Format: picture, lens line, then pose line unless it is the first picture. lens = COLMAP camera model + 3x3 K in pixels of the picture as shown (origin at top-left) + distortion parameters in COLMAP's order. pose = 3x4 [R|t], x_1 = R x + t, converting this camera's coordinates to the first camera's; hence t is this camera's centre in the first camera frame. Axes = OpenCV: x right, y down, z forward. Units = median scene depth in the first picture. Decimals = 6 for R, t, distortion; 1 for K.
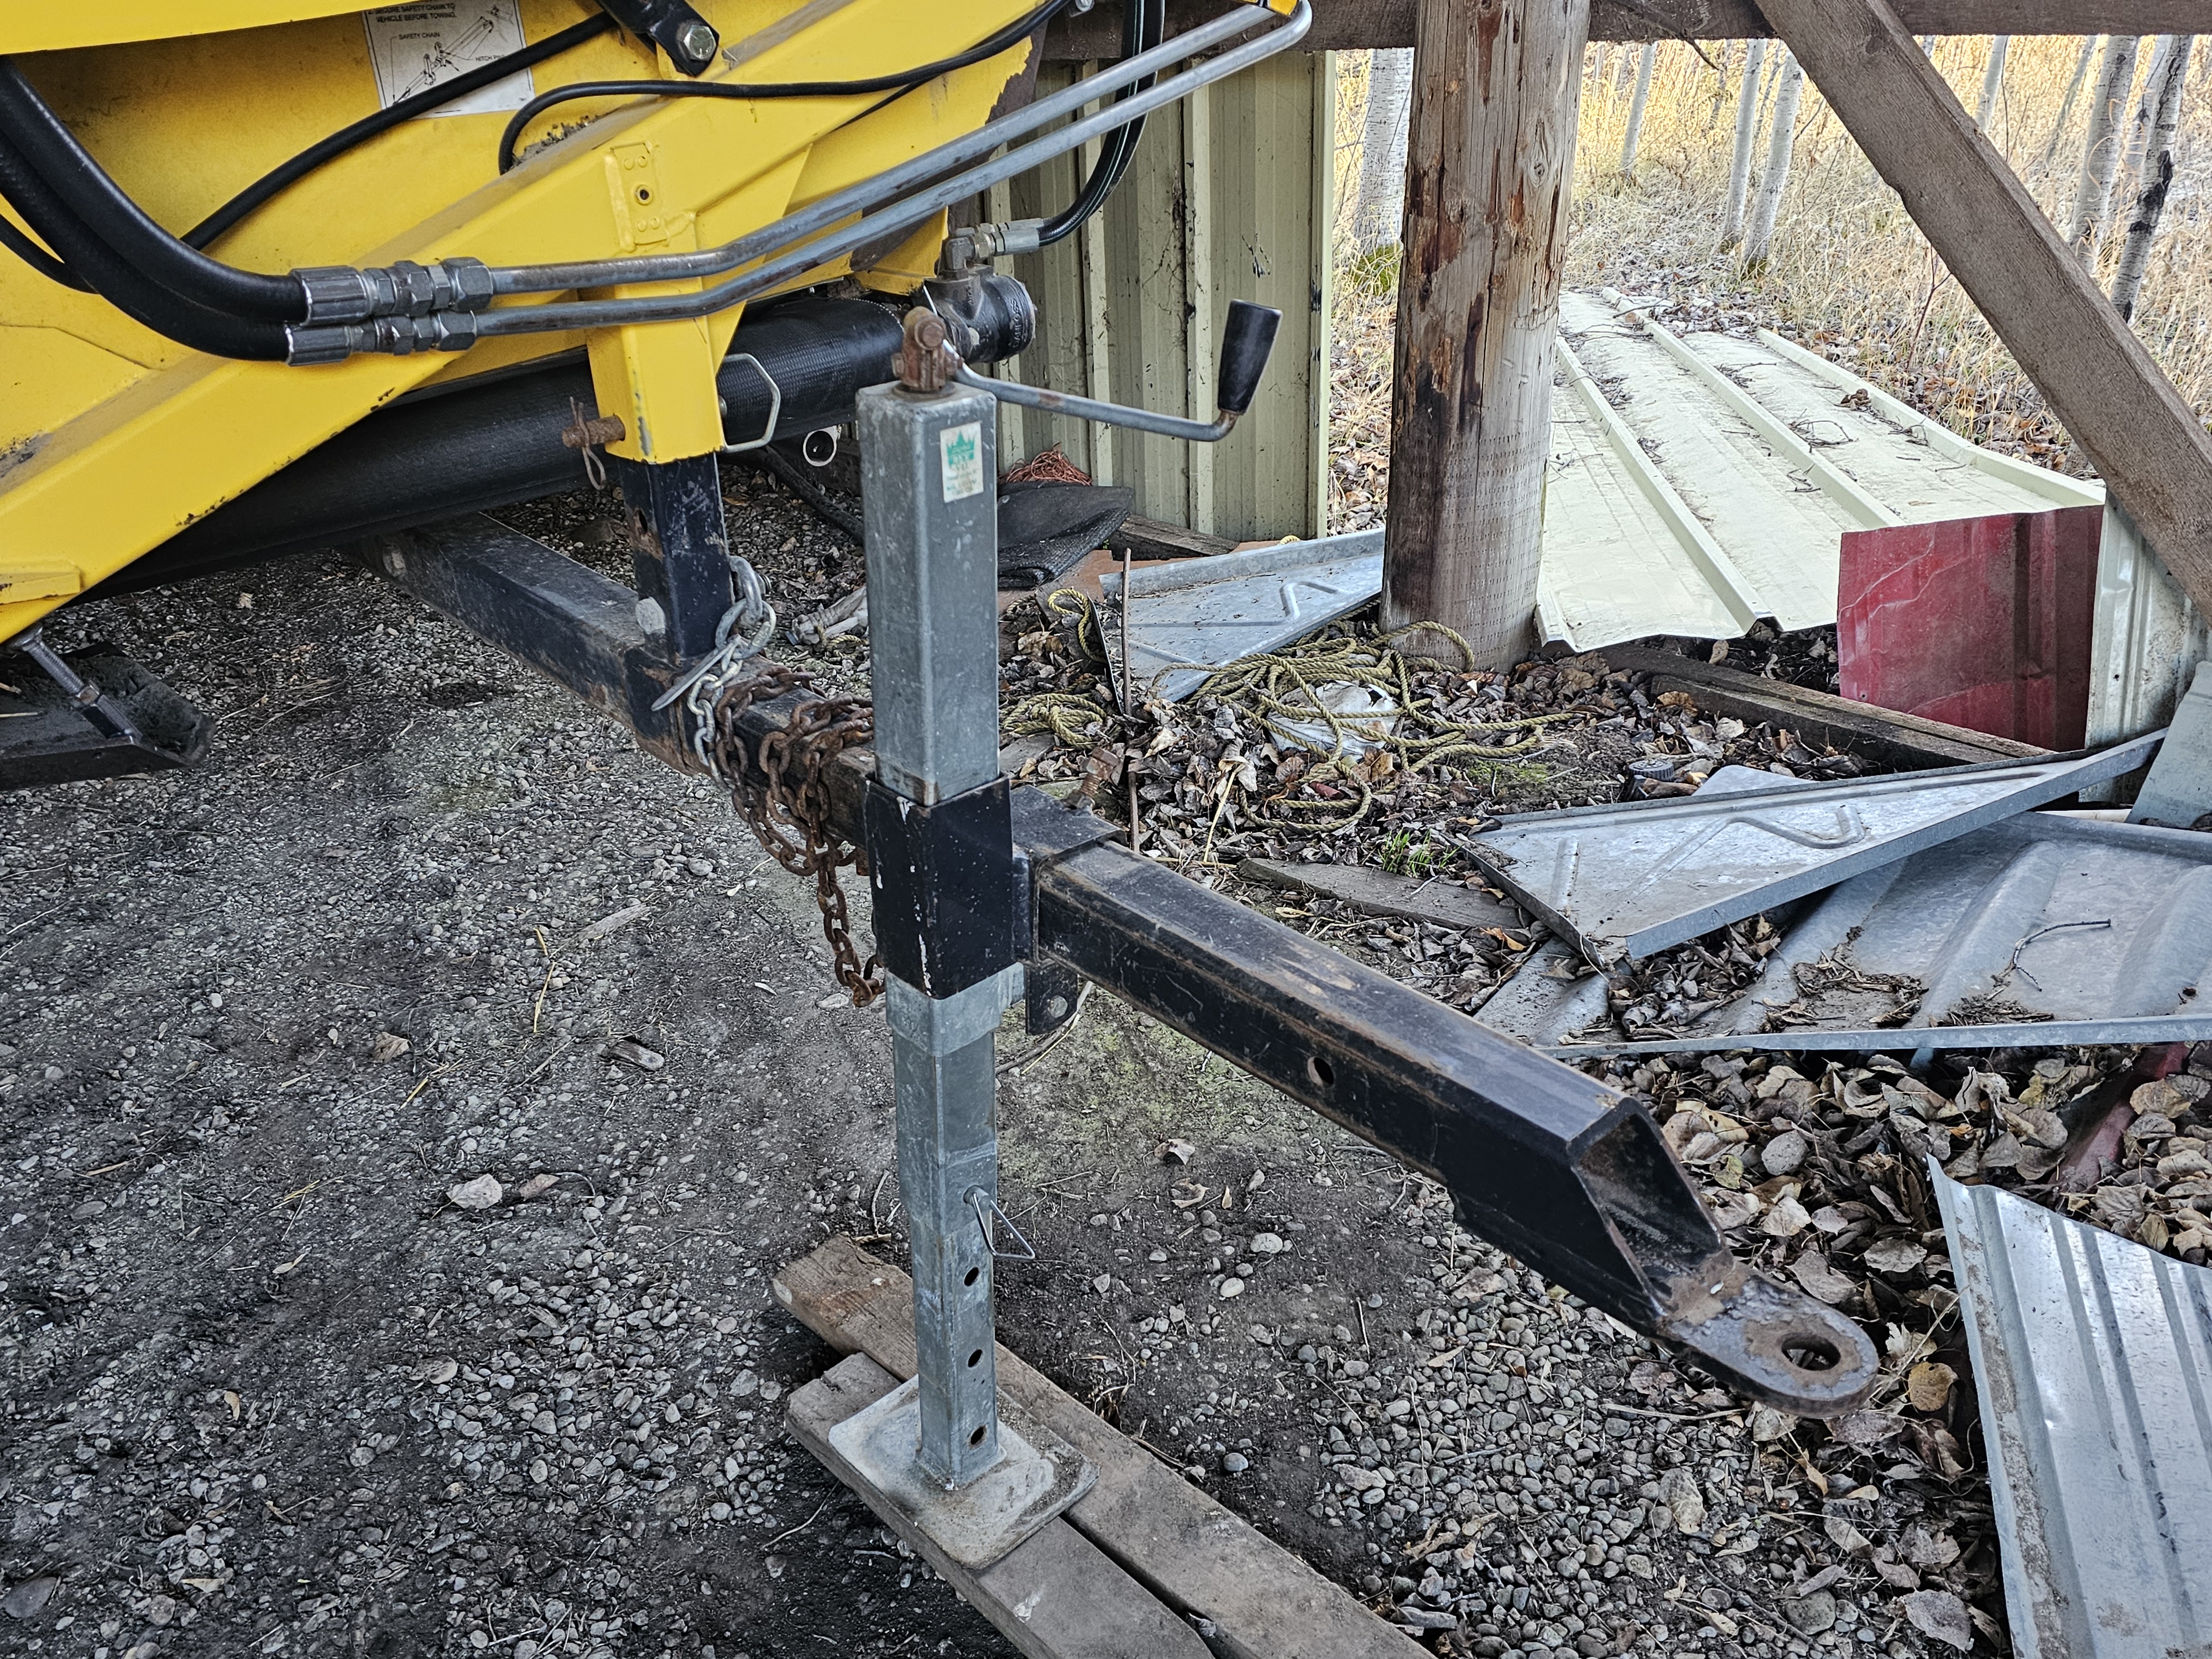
lens RADIAL K [[1727.6, 0, 1144.4], [0, 1727.6, 854.6], [0, 0, 1]] dist [0.014392, 0.001487]
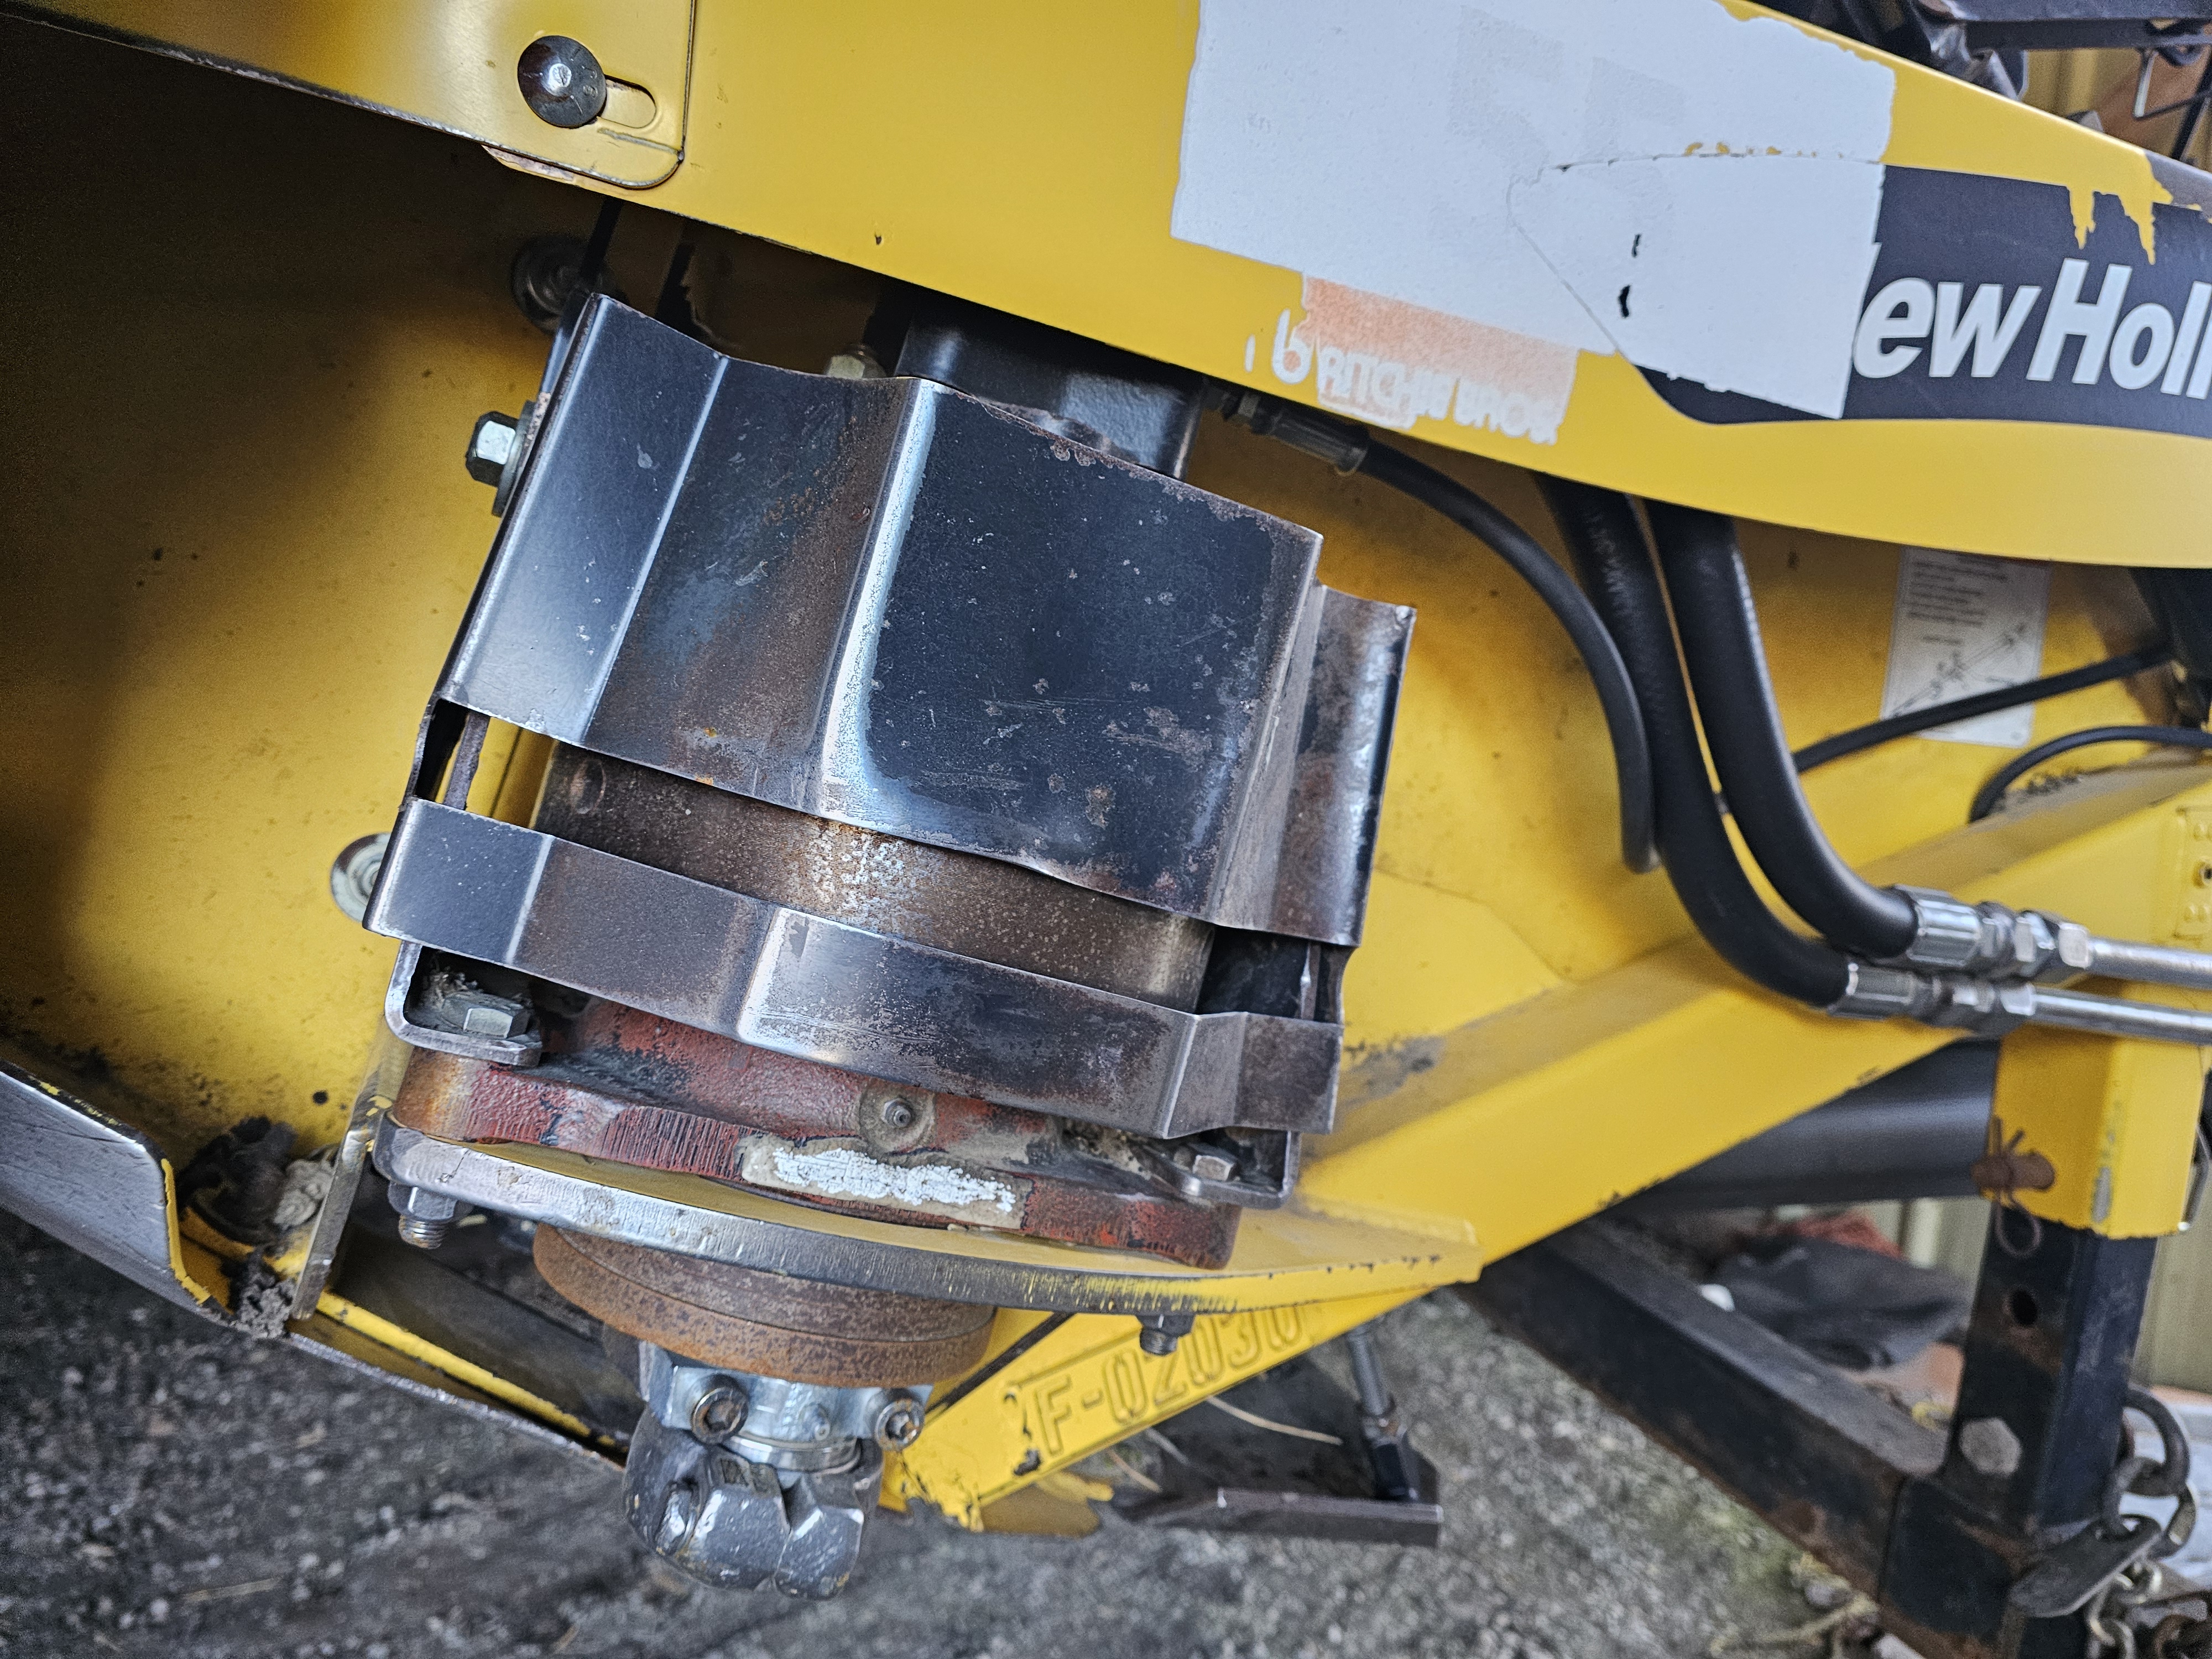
lens RADIAL K [[1536.8, 0, 1106.0], [0, 1536.8, 829.5], [0, 0, 1]] dist [-0.006360, -0.000930]
pose [[0.925891, 0.153056, -0.345397, -0.476144], [-0.280736, 0.890547, -0.357928, -0.045549], [0.252809, 0.428368, 0.867518, 0.327216]]
